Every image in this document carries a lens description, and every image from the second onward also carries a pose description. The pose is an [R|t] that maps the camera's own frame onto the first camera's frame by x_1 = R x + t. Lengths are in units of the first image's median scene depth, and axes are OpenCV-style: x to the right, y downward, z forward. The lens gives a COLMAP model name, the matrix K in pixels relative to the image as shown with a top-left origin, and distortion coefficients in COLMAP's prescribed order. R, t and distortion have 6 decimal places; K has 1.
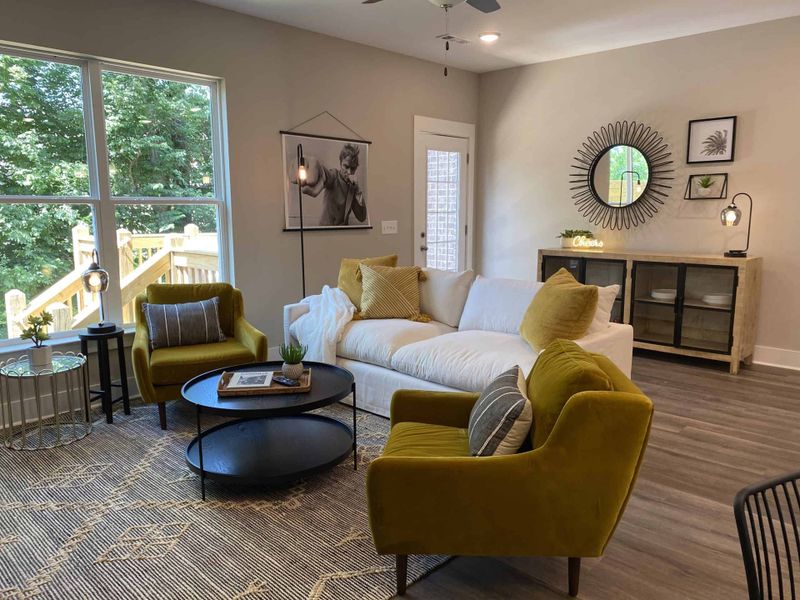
lens RADIAL K [[603.7, 0, 400.0], [0, 603.7, 300.0], [0, 0, 1]] dist [0.055191, -0.076515]
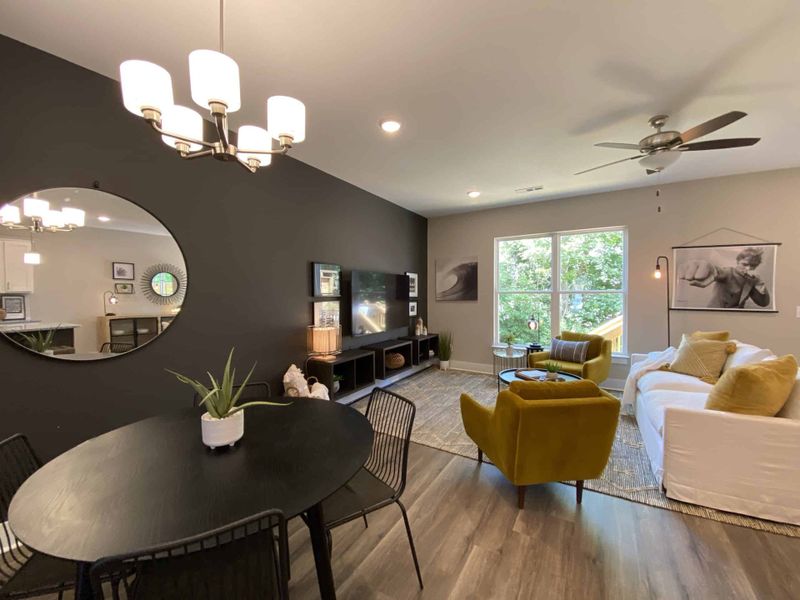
lens RADIAL K [[323.0, 0, 400.0], [0, 323.0, 300.0], [0, 0, 1]] dist [0.026147, -0.024947]
pose [[0.205641, 0.021339, -0.978395, 0.454393], [-0.144241, 0.989504, -0.008736, -0.029810], [0.967939, 0.142921, 0.206561, 0.141304]]
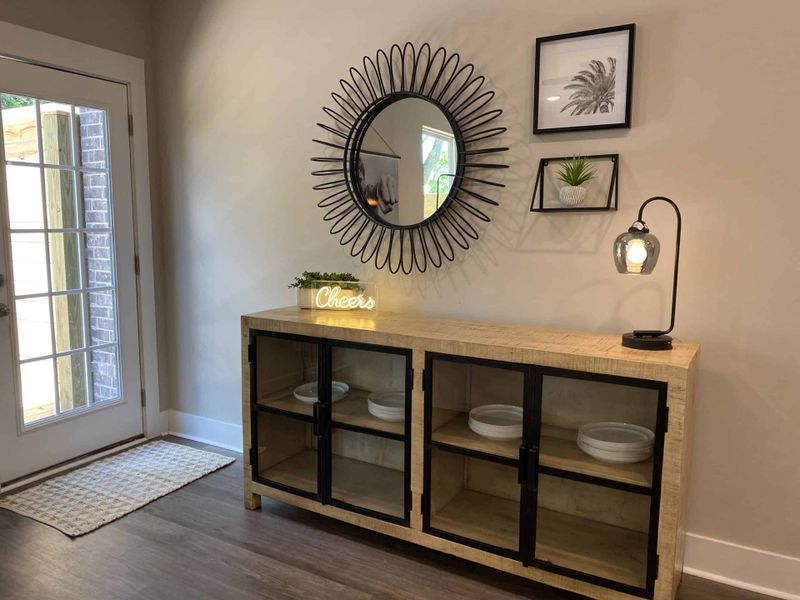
lens RADIAL K [[603.7, 0, 400.0], [0, 603.7, 300.0], [0, 0, 1]] dist [0.055191, -0.076515]
pose [[0.971861, -0.017400, 0.234913, 0.263074], [0.023525, 0.999452, -0.023296, -0.090370], [-0.234379, 0.028167, 0.971737, 0.582508]]
